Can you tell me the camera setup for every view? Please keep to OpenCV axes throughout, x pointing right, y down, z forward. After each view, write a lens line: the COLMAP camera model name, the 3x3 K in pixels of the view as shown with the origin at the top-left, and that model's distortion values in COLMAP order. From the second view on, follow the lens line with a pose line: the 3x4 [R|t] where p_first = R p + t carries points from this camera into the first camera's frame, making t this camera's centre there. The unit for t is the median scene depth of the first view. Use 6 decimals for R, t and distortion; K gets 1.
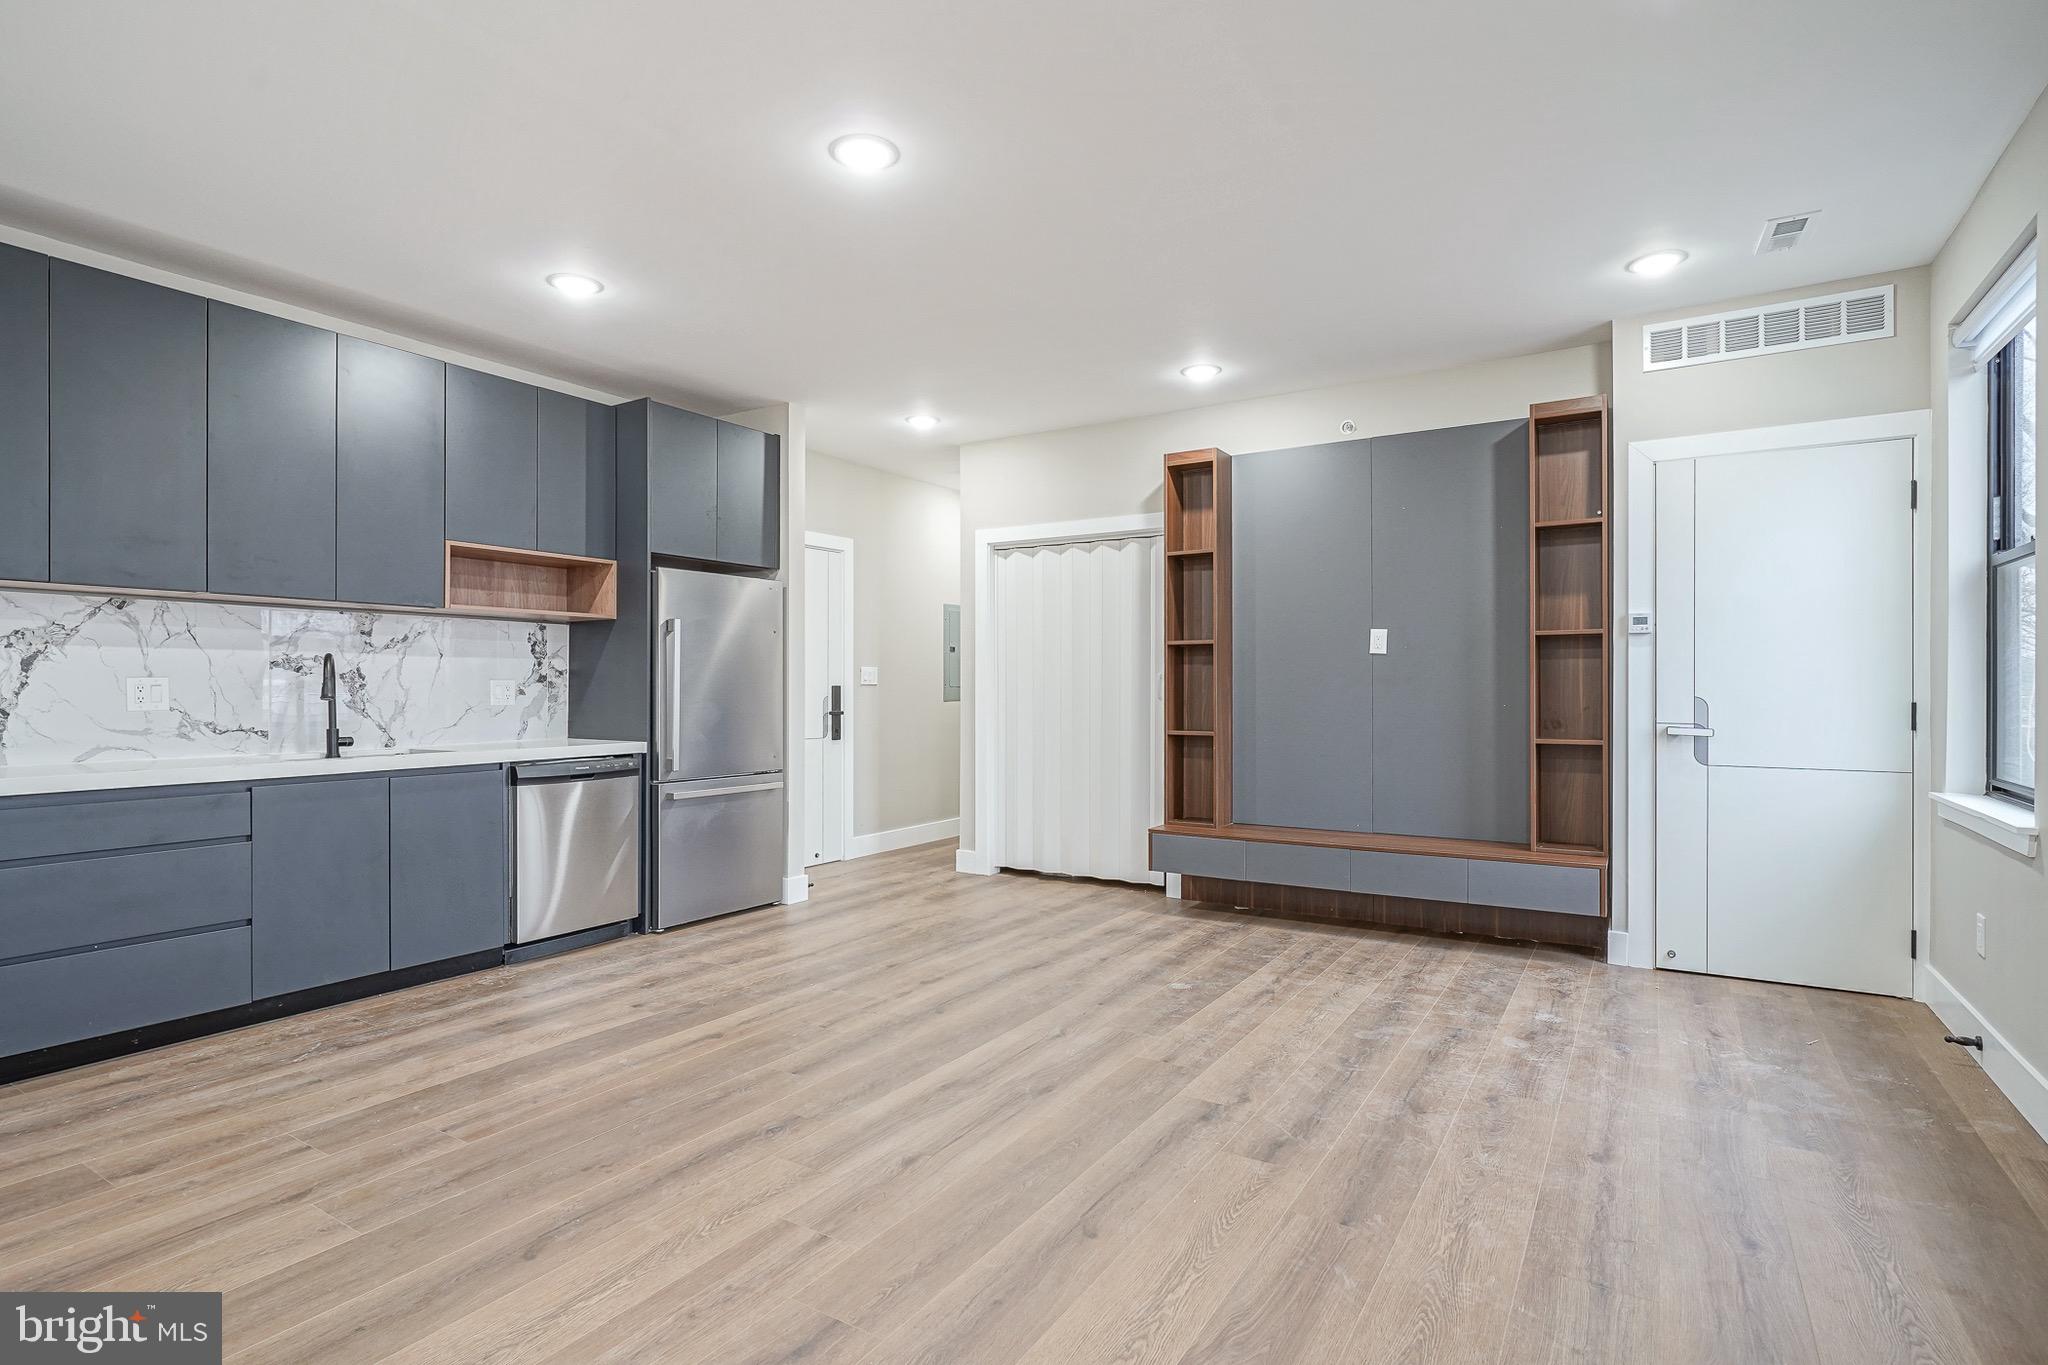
lens RADIAL K [[1007.2, 0, 1045.0], [0, 1007.2, 683.1], [0, 0, 1]] dist [-0.011794, 0.002412]
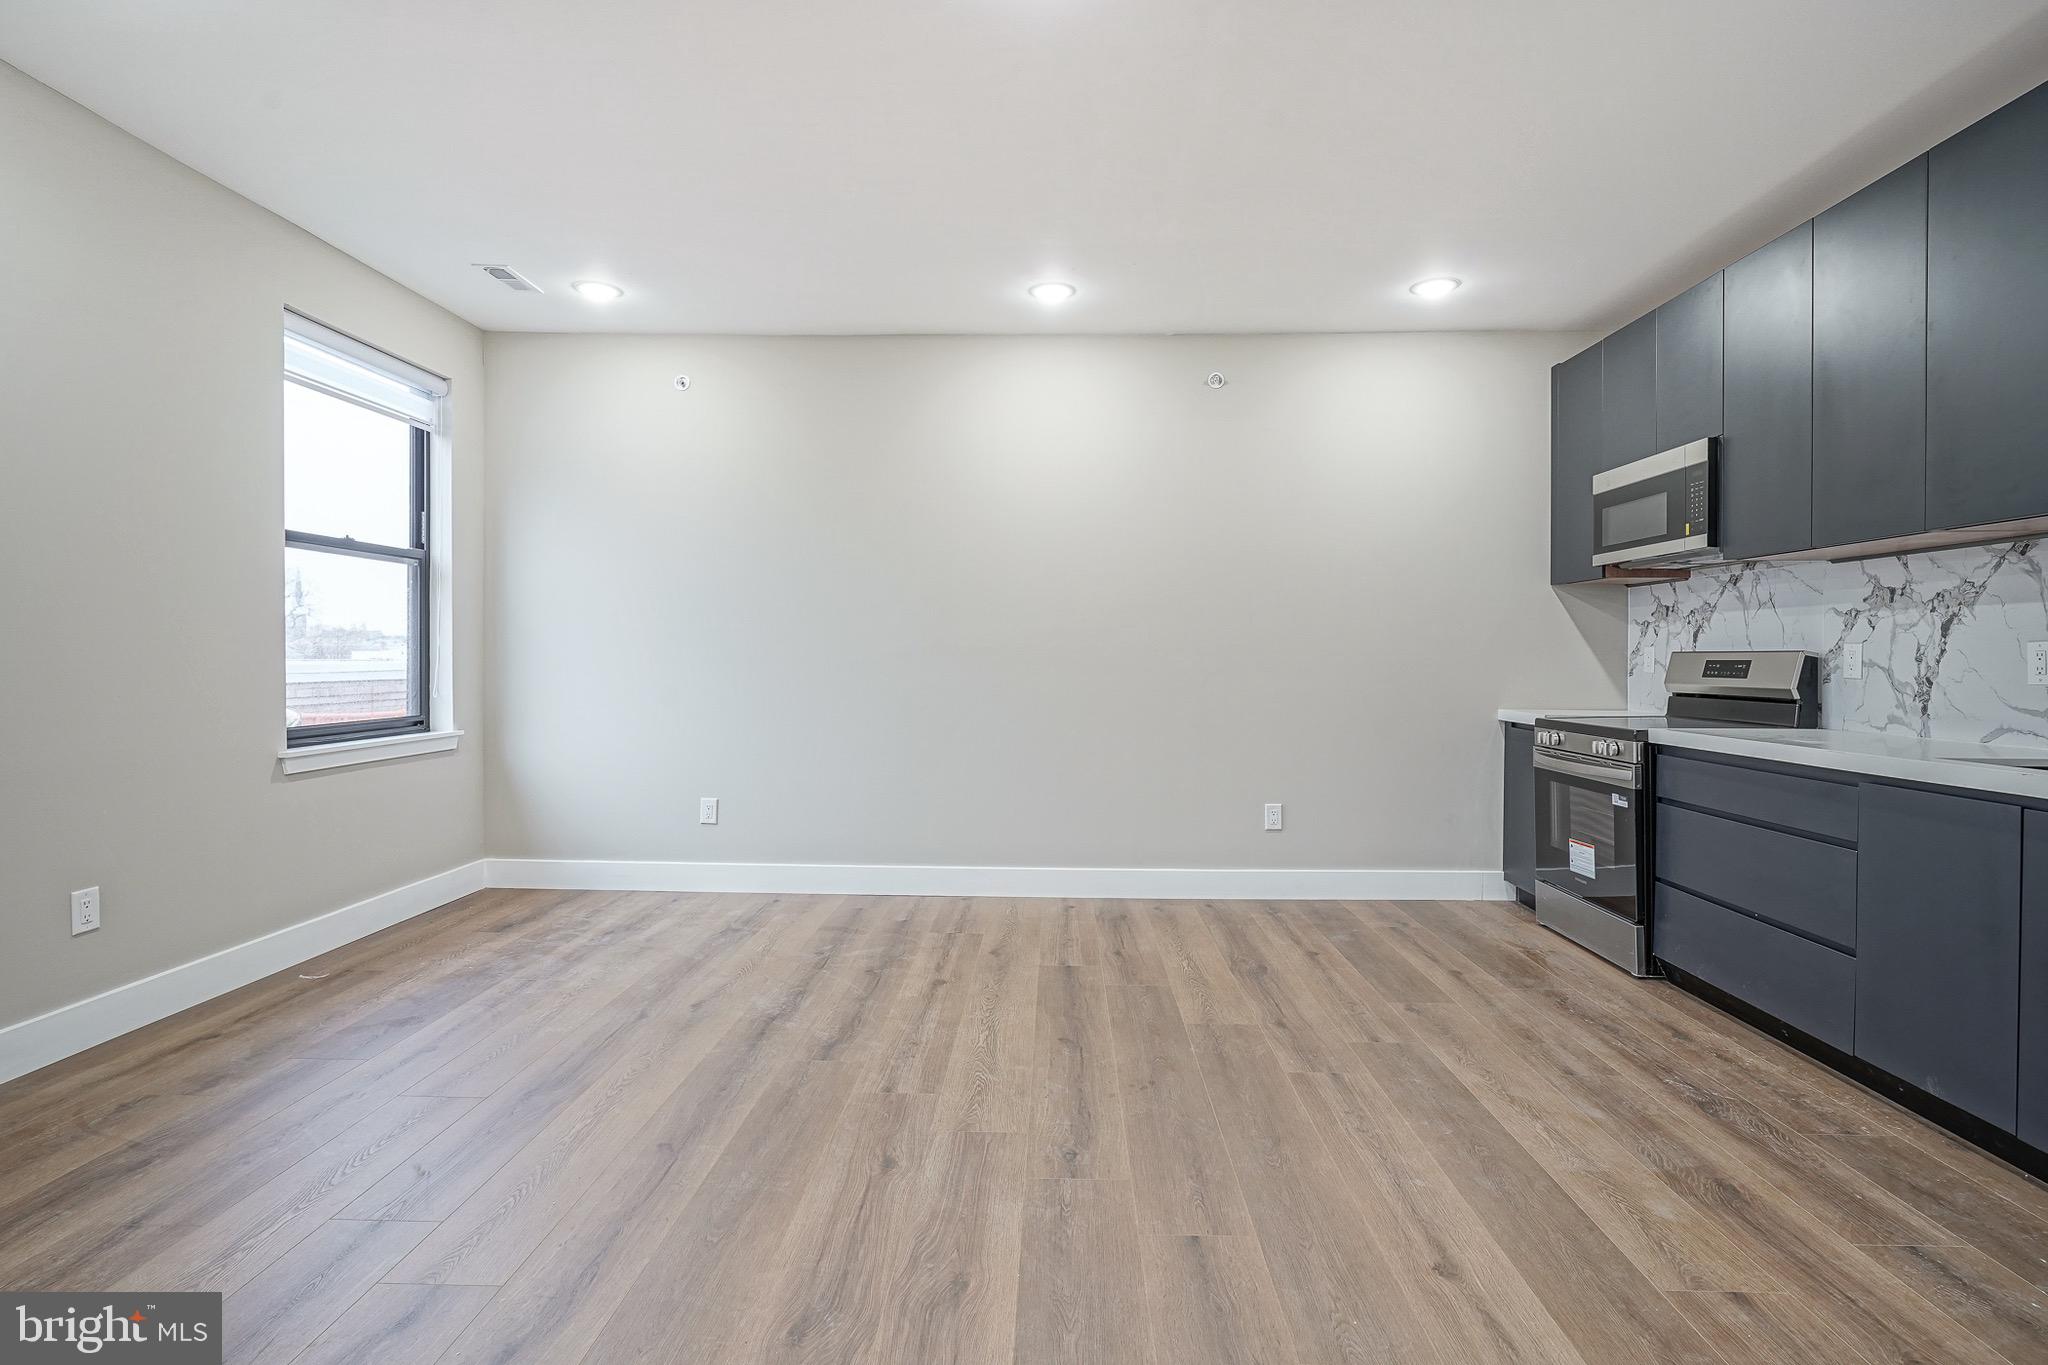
lens RADIAL K [[1007.2, 0, 1039.9], [0, 1007.2, 667.9], [0, 0, 1]] dist [-0.011794, 0.002412]
pose [[-0.869801, 0.003016, -0.493394, 0.131928], [-0.001591, 0.999959, 0.008918, 0.008644], [0.493401, 0.008542, -0.869760, 1.247546]]
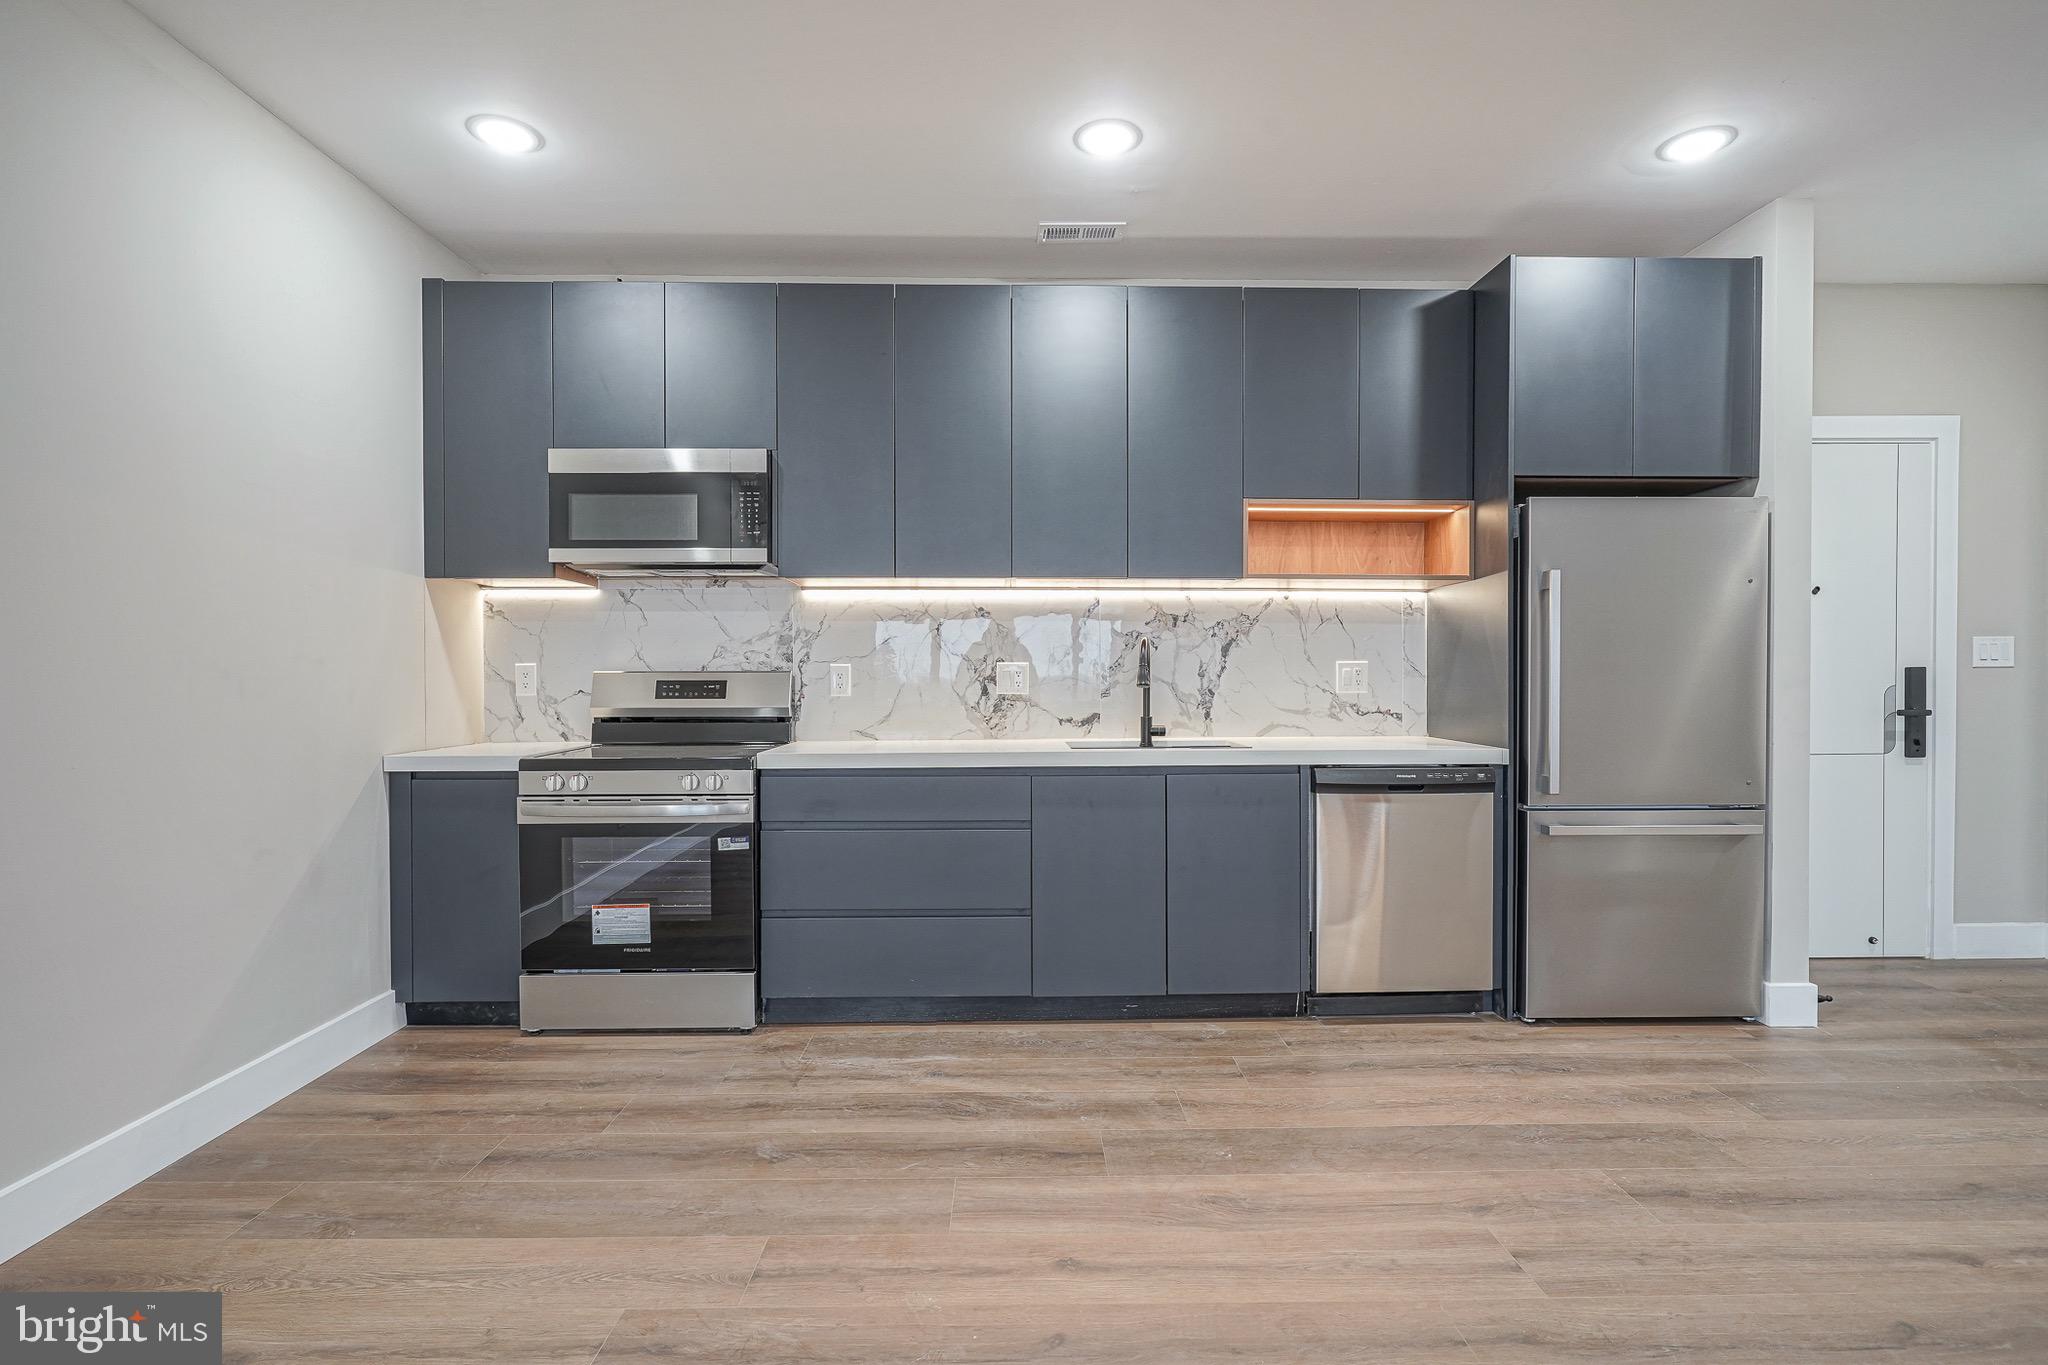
lens RADIAL K [[1007.2, 0, 1022.1], [0, 1007.2, 692.6], [0, 0, 1]] dist [-0.011794, 0.002412]
pose [[0.532042, 0.010148, -0.846657, 0.020889], [0.007367, 0.999835, 0.016614, 0.007330], [0.846686, -0.015077, 0.531879, 0.437917]]
